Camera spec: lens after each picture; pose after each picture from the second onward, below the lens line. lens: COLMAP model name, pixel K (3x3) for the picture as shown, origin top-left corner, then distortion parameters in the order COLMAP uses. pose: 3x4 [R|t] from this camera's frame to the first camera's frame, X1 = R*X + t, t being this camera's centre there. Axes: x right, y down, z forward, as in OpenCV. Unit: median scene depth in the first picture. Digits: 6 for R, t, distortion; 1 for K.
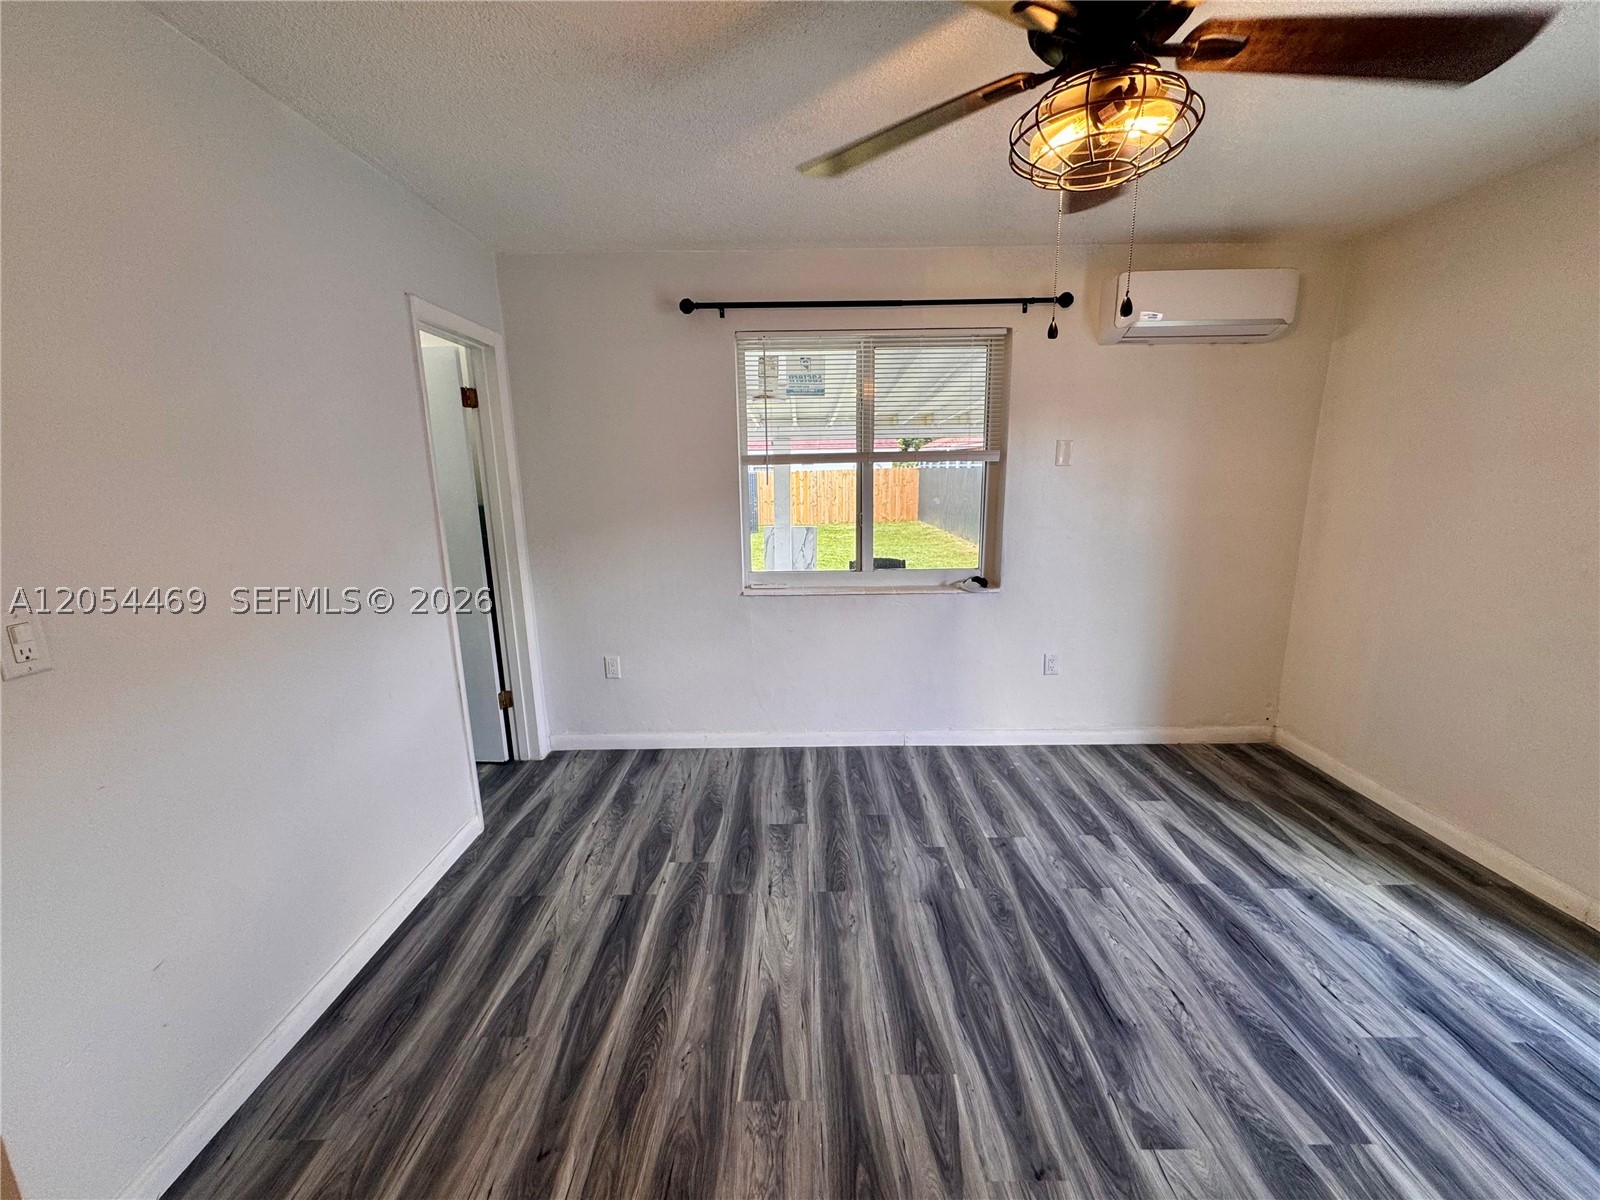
lens RADIAL K [[638.9, 0, 800.6], [0, 638.9, 602.9], [0, 0, 1]] dist [0.000932, 0.000386]
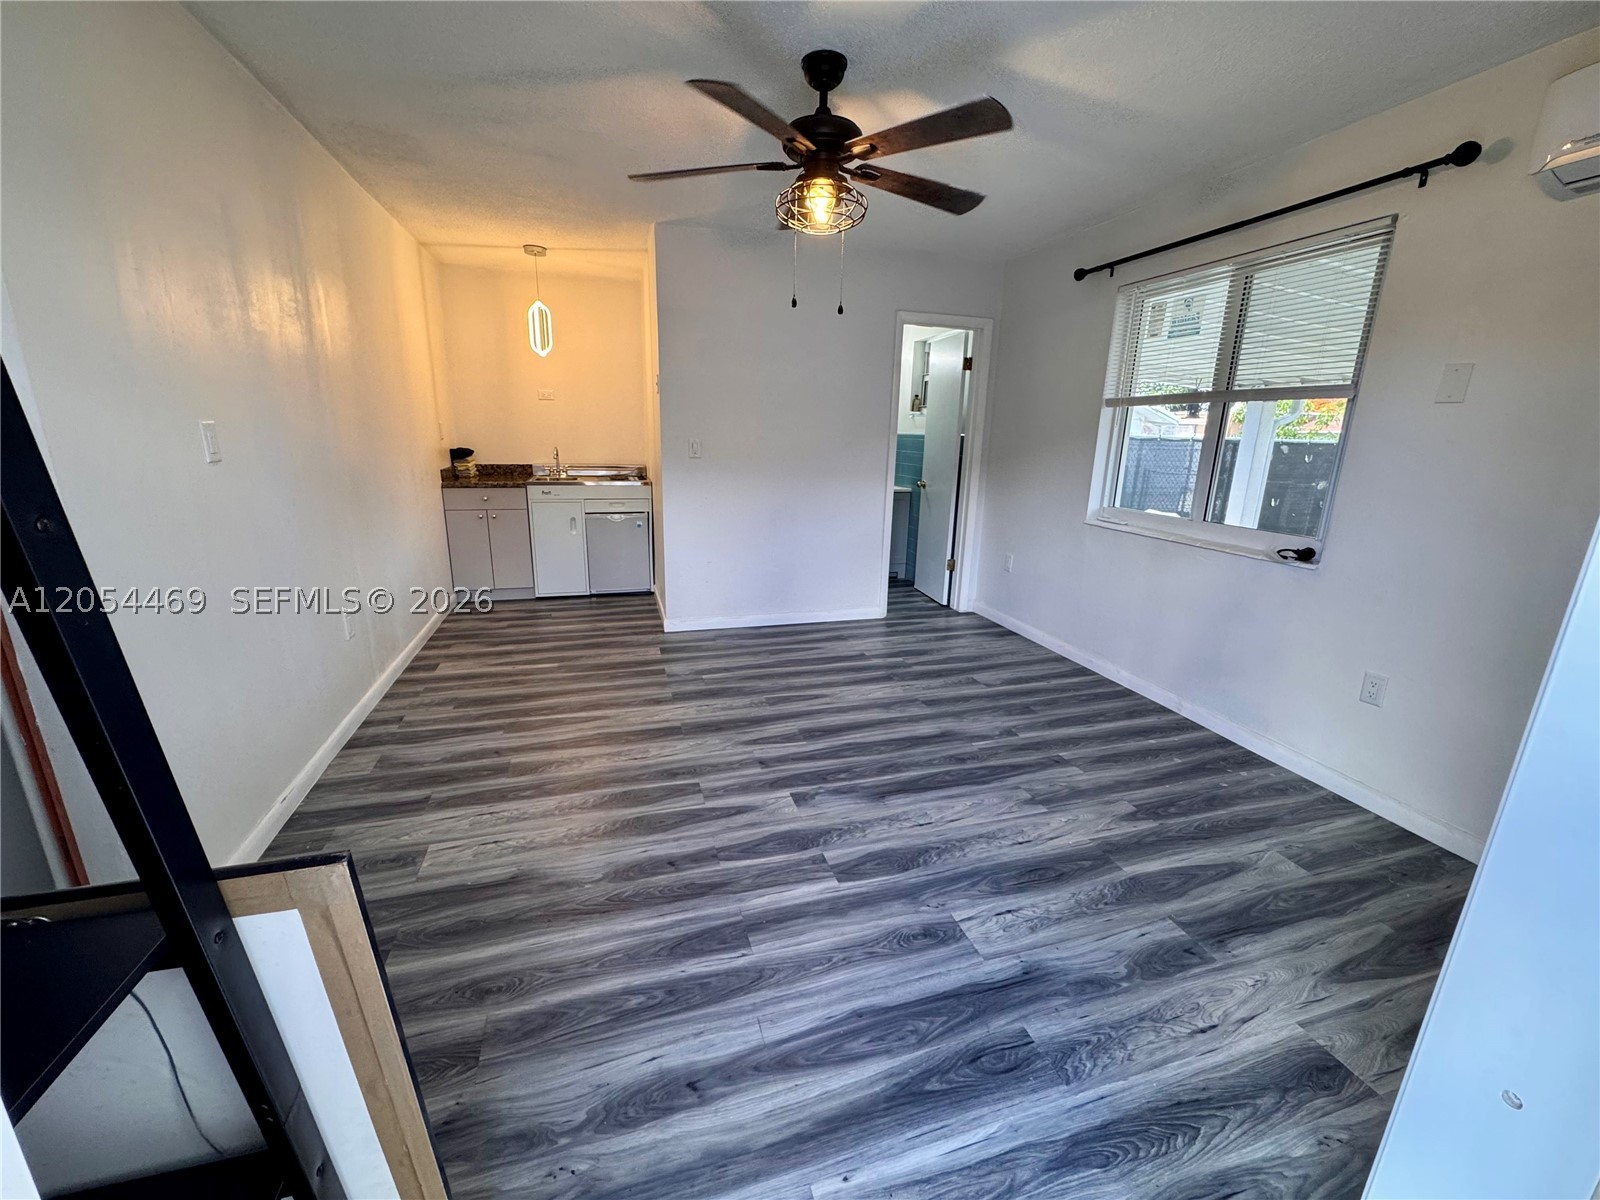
lens RADIAL K [[638.9, 0, 800.0], [0, 638.9, 599.0], [0, 0, 1]] dist [0.000932, 0.000386]
pose [[0.292340, 0.266493, -0.918433, 1.108072], [-0.229389, 0.951891, 0.203186, 0.004508], [0.928395, 0.151279, 0.339406, 0.206599]]
